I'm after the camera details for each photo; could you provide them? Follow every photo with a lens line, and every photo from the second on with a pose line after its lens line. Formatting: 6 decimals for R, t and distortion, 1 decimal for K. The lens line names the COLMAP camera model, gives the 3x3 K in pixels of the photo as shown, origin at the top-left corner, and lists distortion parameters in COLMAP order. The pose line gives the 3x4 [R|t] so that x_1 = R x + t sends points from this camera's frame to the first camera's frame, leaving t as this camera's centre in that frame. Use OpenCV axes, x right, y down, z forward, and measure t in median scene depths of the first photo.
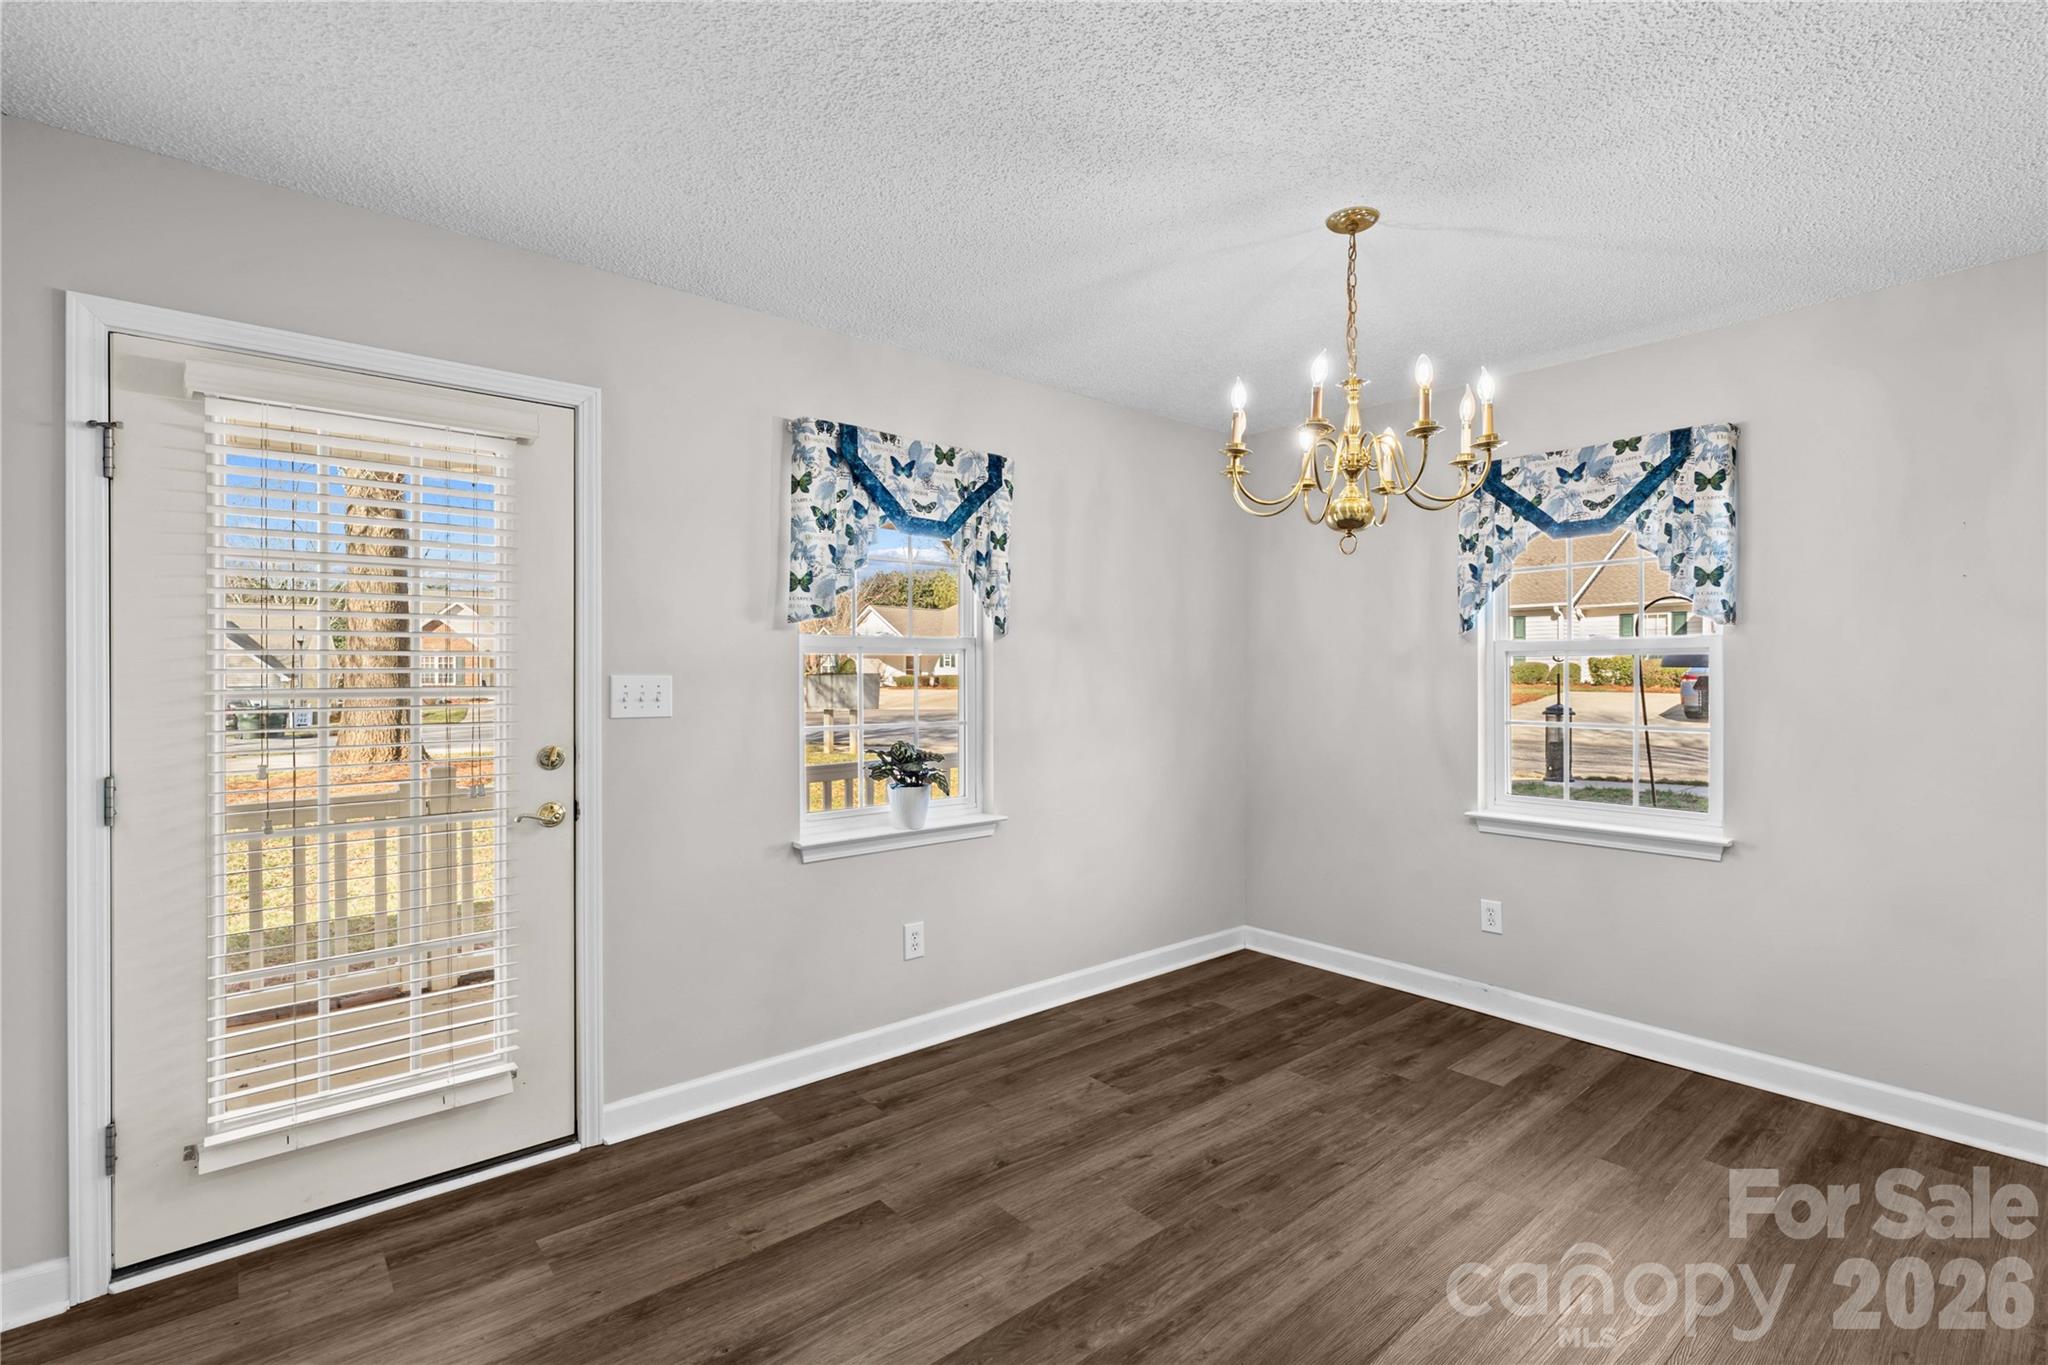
lens RADIAL K [[930.5, 0, 1016.2], [0, 930.5, 676.1], [0, 0, 1]] dist [-0.010507, 0.004297]
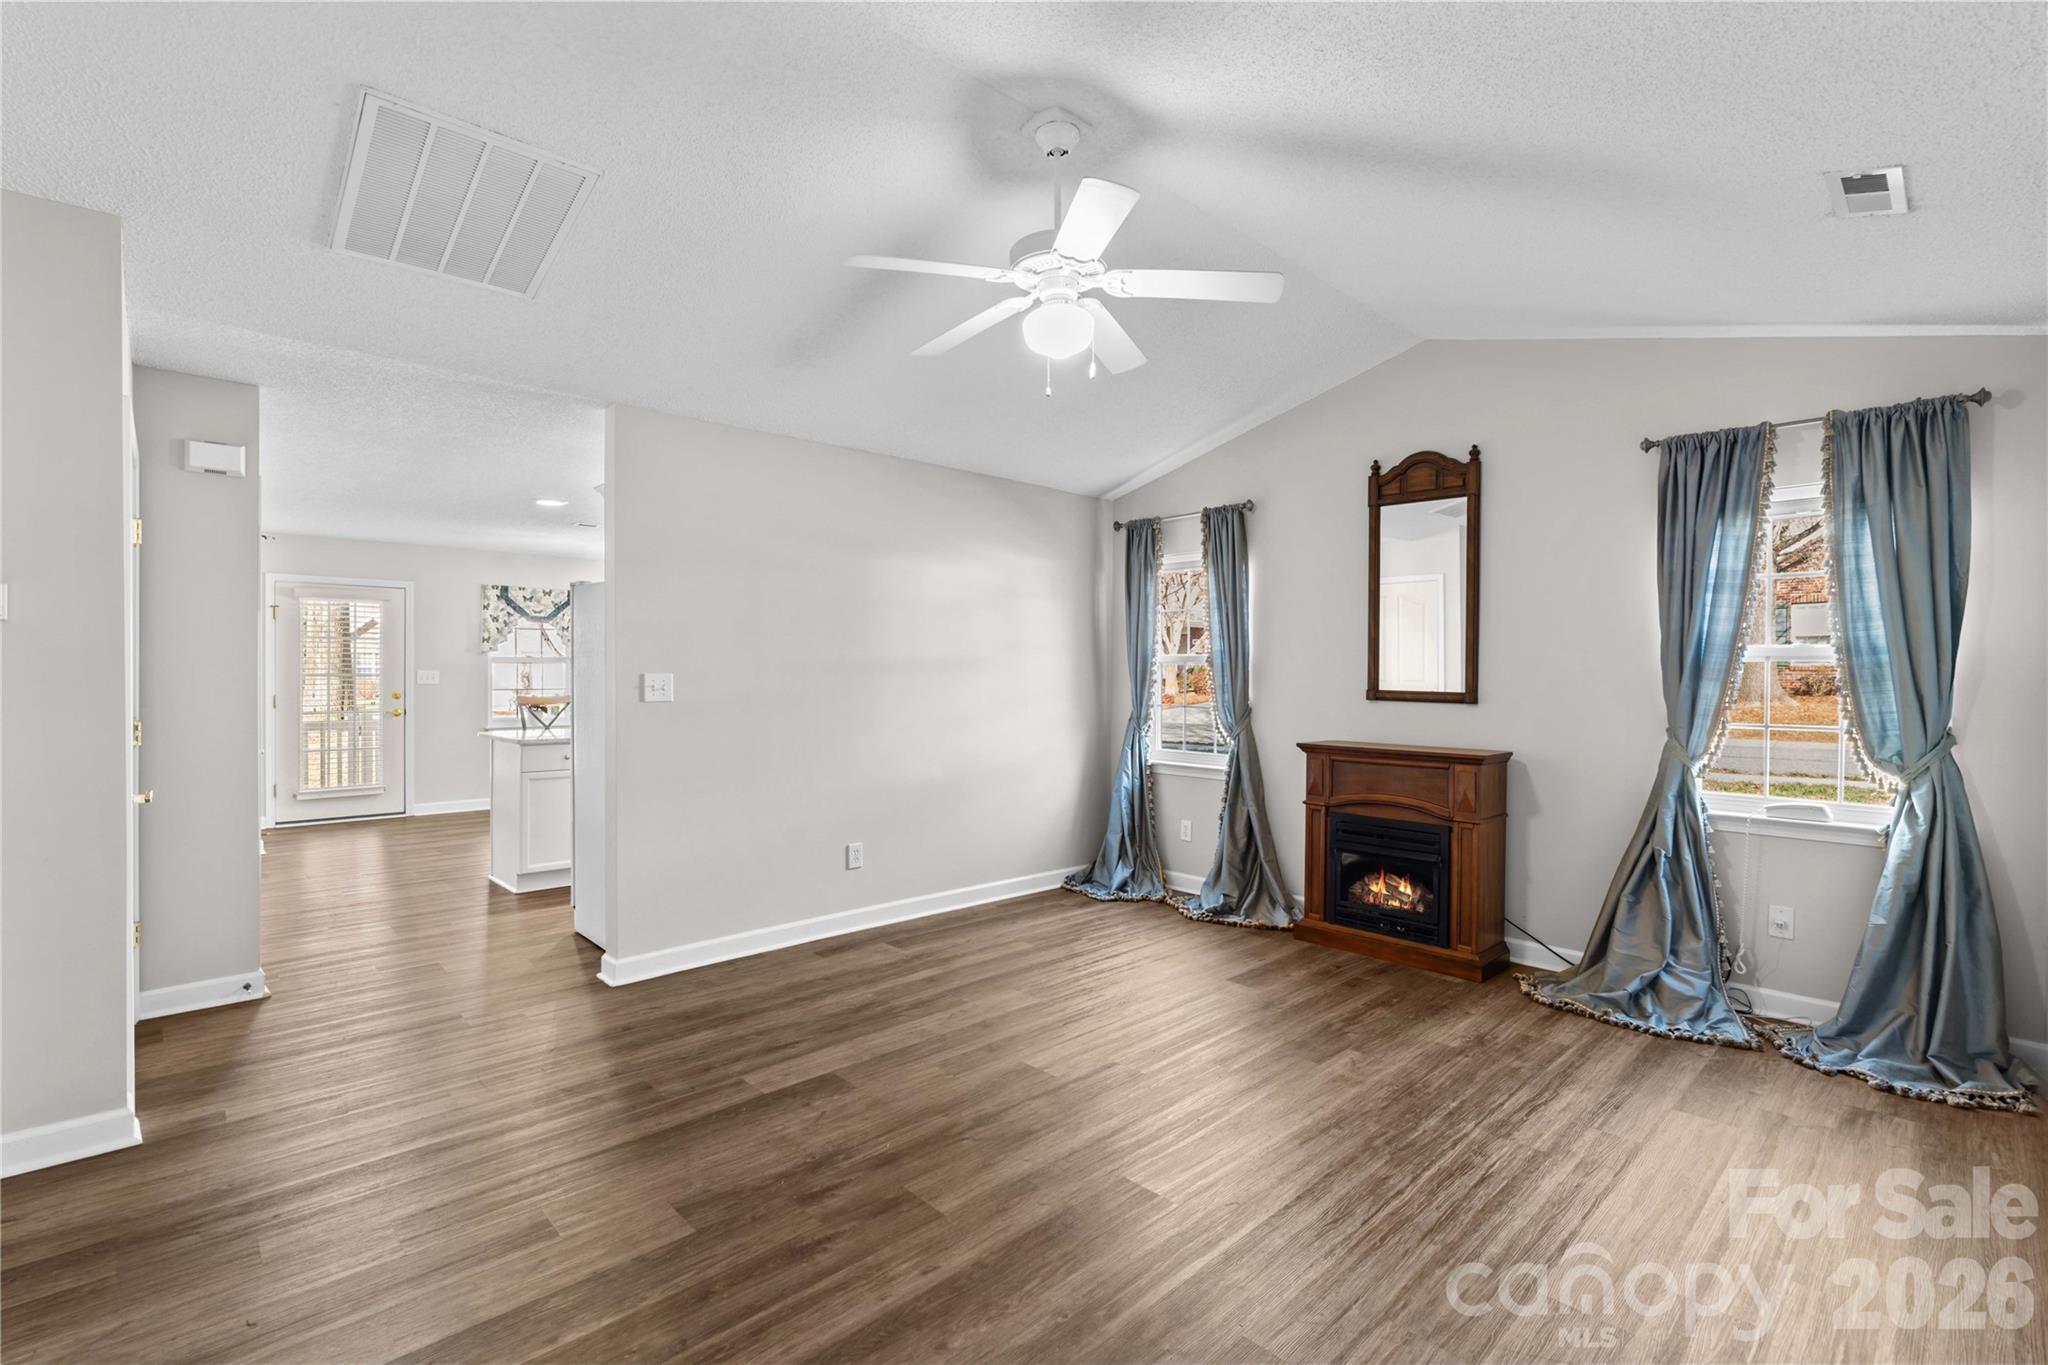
lens RADIAL K [[930.5, 0, 1008.6], [0, 930.5, 684.2], [0, 0, 1]] dist [-0.010507, 0.004297]
pose [[0.997968, 0.007804, 0.063241, 1.231557], [-0.008314, 0.999935, 0.007812, 0.004970], [-0.063176, -0.008322, 0.997968, -2.043712]]
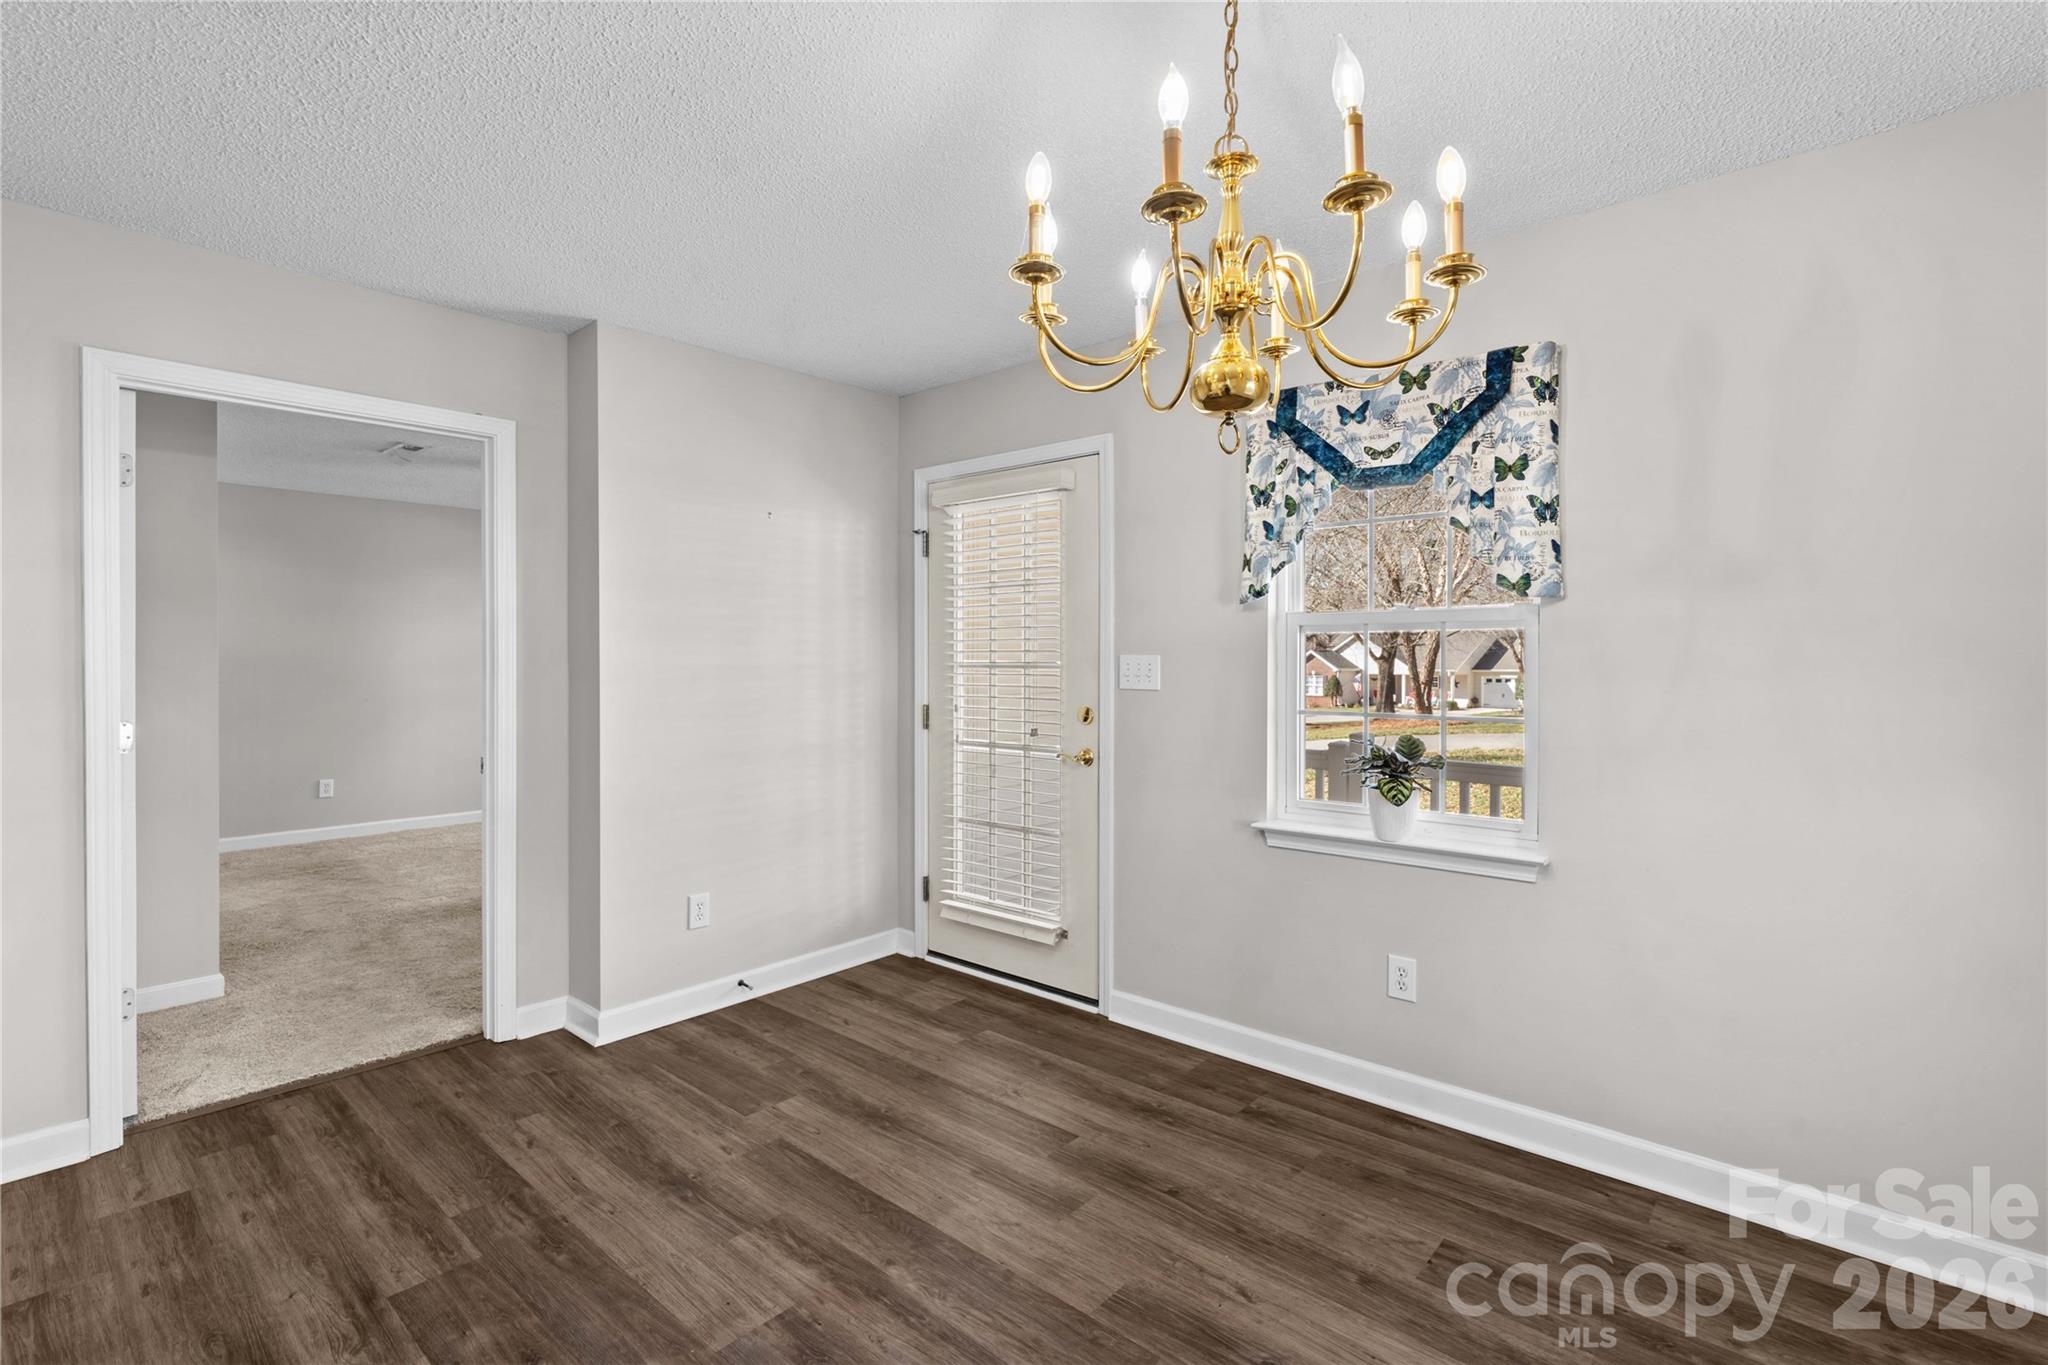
lens RADIAL K [[930.5, 0, 1026.0], [0, 930.5, 669.2], [0, 0, 1]] dist [-0.010507, 0.004297]
pose [[0.160417, 0.013749, -0.986954, 0.705756], [-0.005268, 0.999901, 0.013073, 0.001633], [0.987035, 0.003102, 0.160474, 0.589442]]
